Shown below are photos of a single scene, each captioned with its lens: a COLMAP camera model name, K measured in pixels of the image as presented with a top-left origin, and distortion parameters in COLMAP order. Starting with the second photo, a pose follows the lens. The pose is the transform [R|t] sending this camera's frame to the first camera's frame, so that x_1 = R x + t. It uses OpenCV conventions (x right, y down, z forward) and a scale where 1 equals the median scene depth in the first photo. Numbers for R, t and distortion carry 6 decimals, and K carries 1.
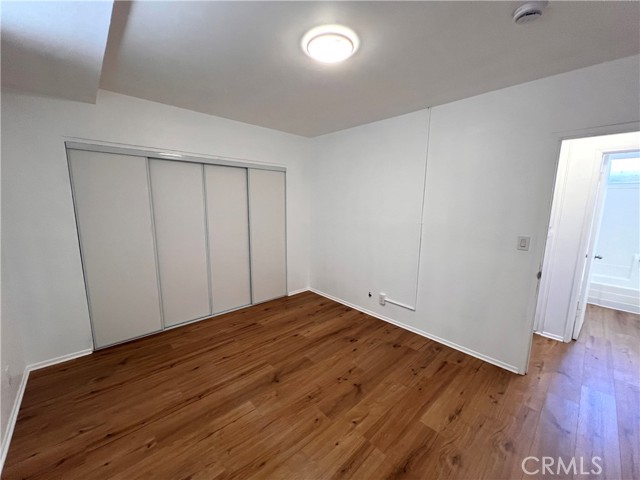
lens RADIAL K [[257.1, 0, 321.0], [0, 257.1, 241.6], [0, 0, 1]] dist [0.001169, 0.000049]
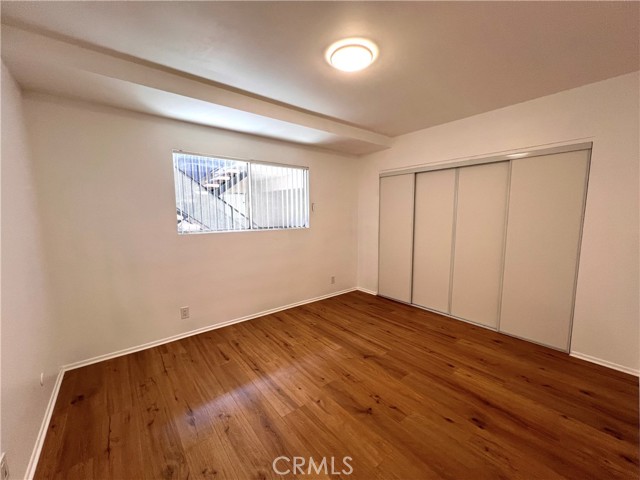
lens RADIAL K [[256.0, 0, 320.7], [0, 256.0, 241.8], [0, 0, 1]] dist [-0.000945, 0.000752]
pose [[-0.069089, 0.099659, -0.992620, 0.803759], [-0.148185, 0.982934, 0.109000, -0.047765], [0.986543, 0.154622, -0.053142, 0.690889]]
